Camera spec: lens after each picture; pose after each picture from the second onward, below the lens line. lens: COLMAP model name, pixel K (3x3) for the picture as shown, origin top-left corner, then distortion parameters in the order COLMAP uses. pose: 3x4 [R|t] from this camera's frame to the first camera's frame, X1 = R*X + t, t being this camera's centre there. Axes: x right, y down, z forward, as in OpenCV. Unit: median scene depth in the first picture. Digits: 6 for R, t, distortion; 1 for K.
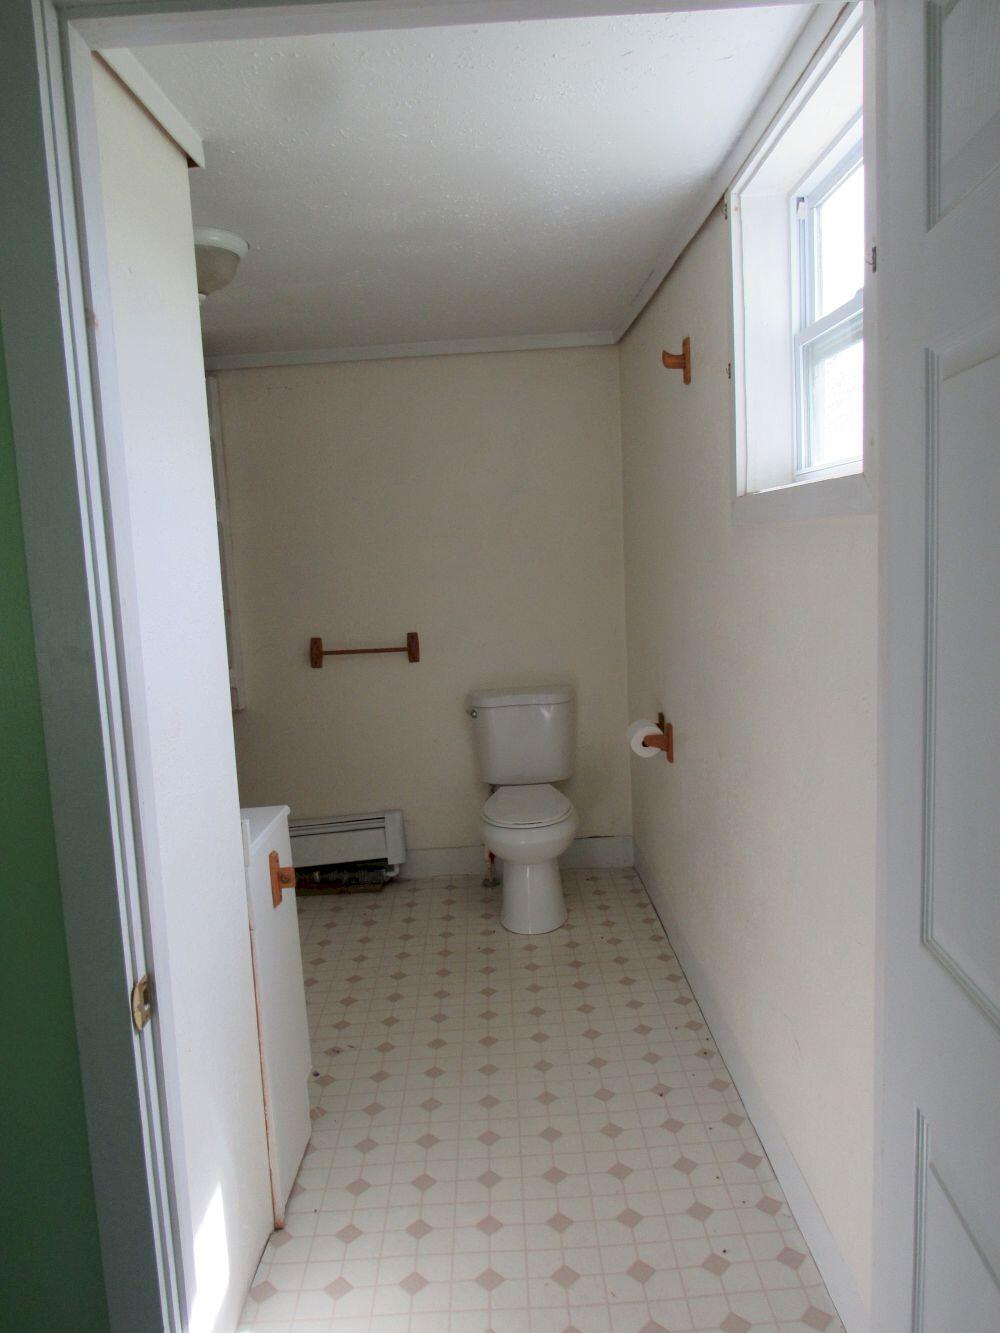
lens RADIAL K [[950.6, 0, 501.5], [0, 950.6, 668.0], [0, 0, 1]] dist [-0.032825, 0.014411]
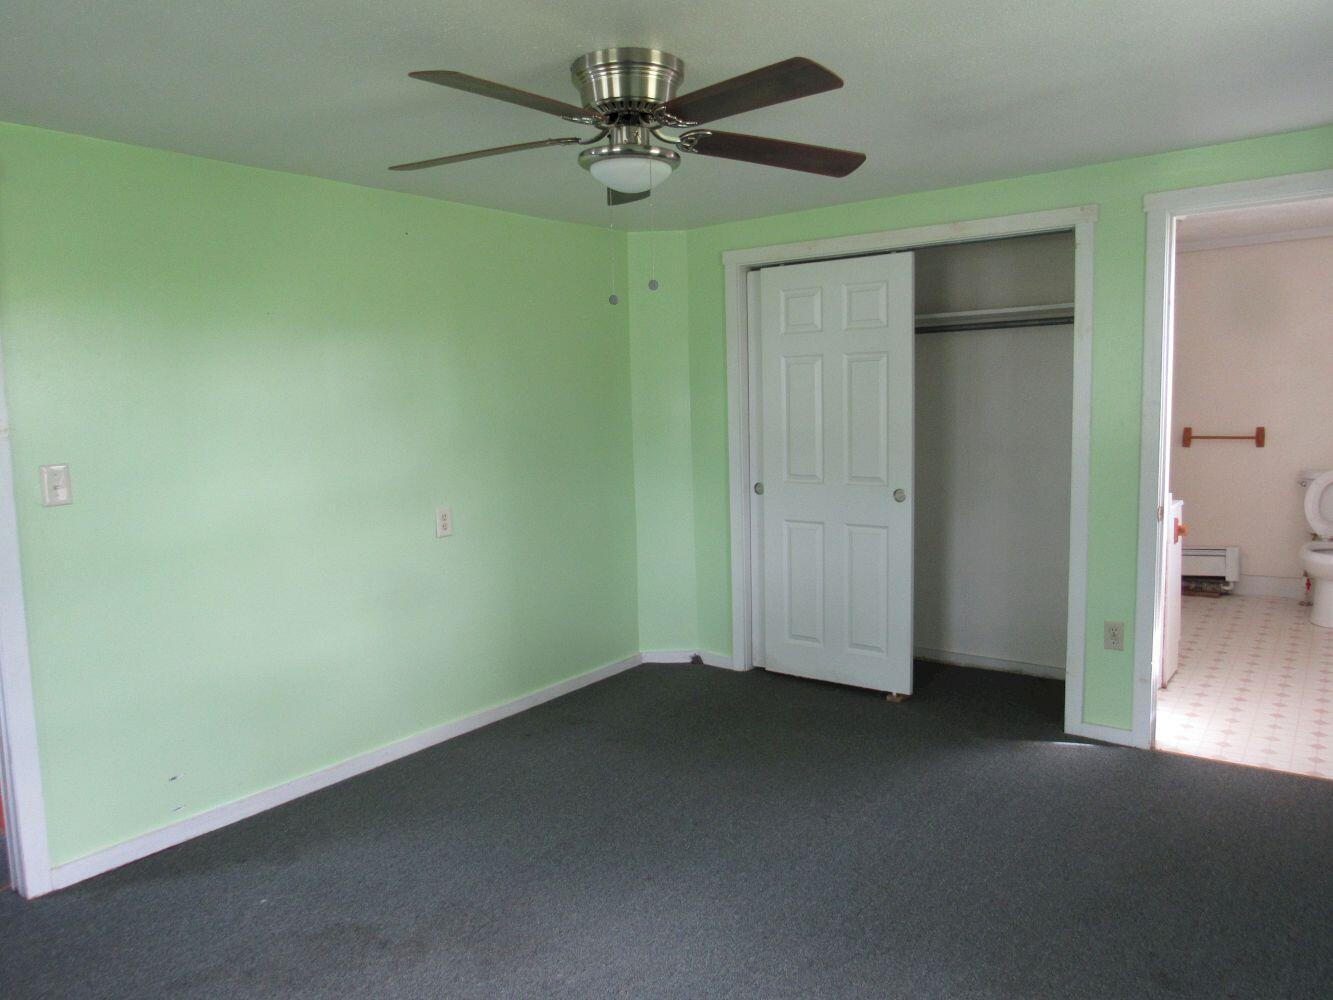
lens RADIAL K [[950.6, 0, 655.4], [0, 950.6, 502.4], [0, 0, 1]] dist [-0.032825, 0.014411]
pose [[0.792652, 0.089926, -0.603006, 0.051621], [-0.081062, 0.995826, 0.041951, 0.094823], [0.604261, 0.015628, 0.796633, -0.730476]]
